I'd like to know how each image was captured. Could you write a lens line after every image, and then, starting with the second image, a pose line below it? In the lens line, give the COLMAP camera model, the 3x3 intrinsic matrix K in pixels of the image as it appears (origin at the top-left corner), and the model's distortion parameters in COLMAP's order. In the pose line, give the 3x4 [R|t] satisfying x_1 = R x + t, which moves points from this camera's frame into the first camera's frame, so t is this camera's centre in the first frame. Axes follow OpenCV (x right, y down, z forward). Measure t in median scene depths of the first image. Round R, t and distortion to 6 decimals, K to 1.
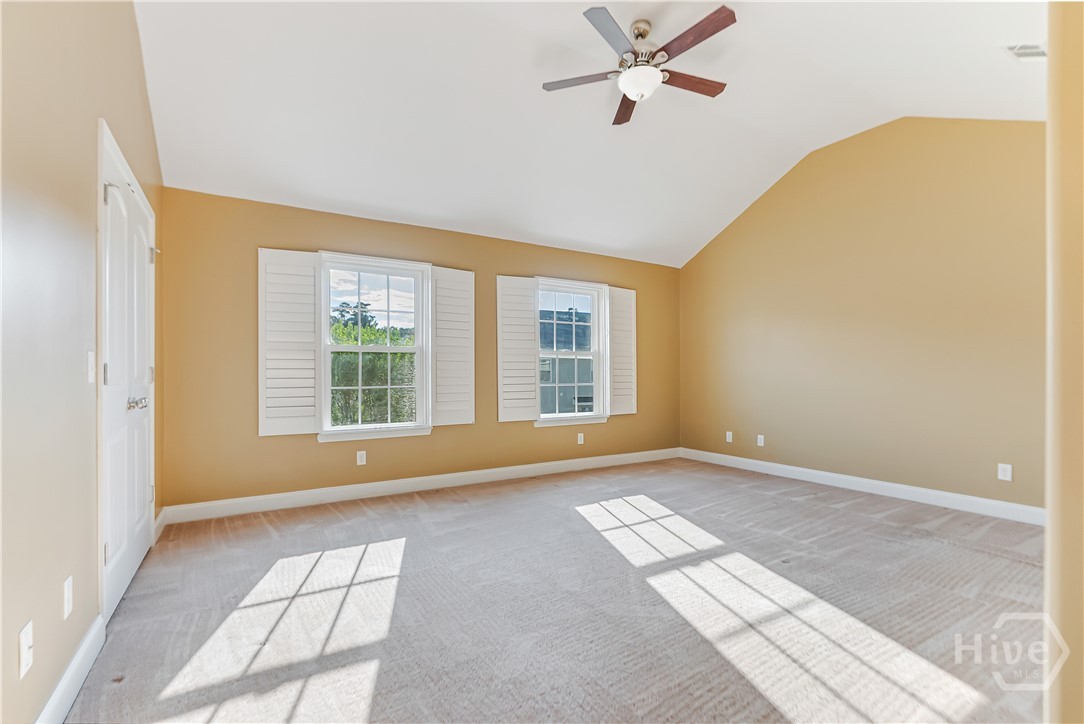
lens RADIAL K [[501.8, 0, 542.6], [0, 501.8, 368.9], [0, 0, 1]] dist [0.006091, 0.001024]
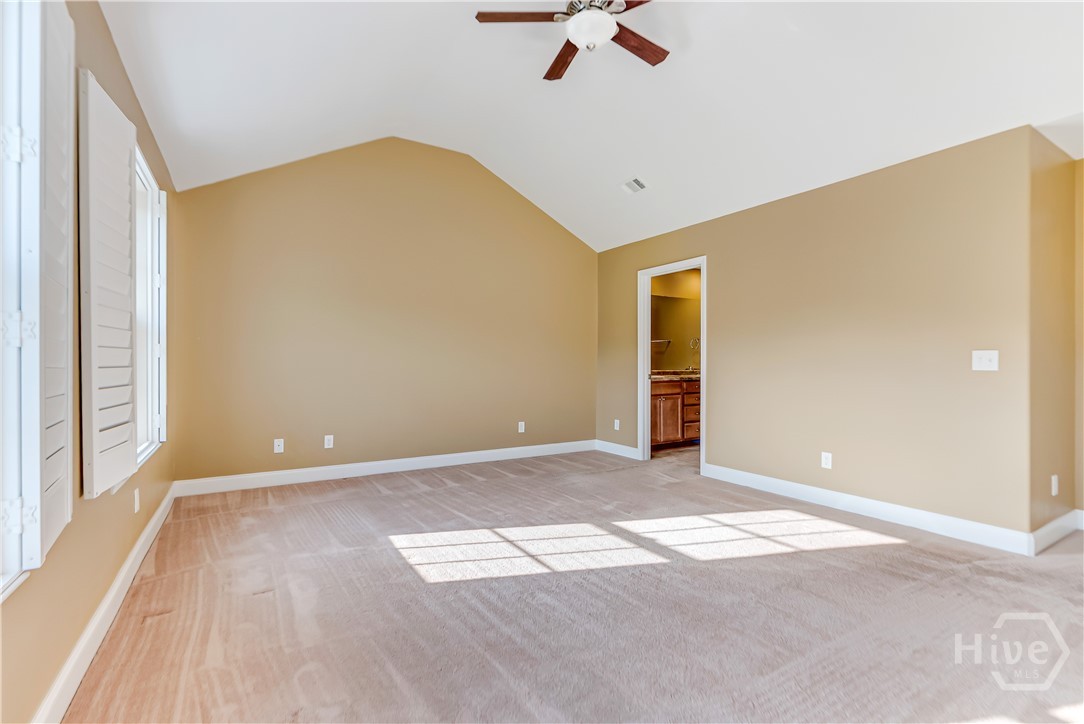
lens RADIAL K [[501.8, 0, 542.6], [0, 501.8, 361.3], [0, 0, 1]] dist [0.006091, 0.001024]
pose [[0.010218, -0.000533, 0.999948, -0.634771], [-0.009966, 0.999950, 0.000635, 0.005019], [-0.999898, -0.009972, 0.010213, 0.988200]]
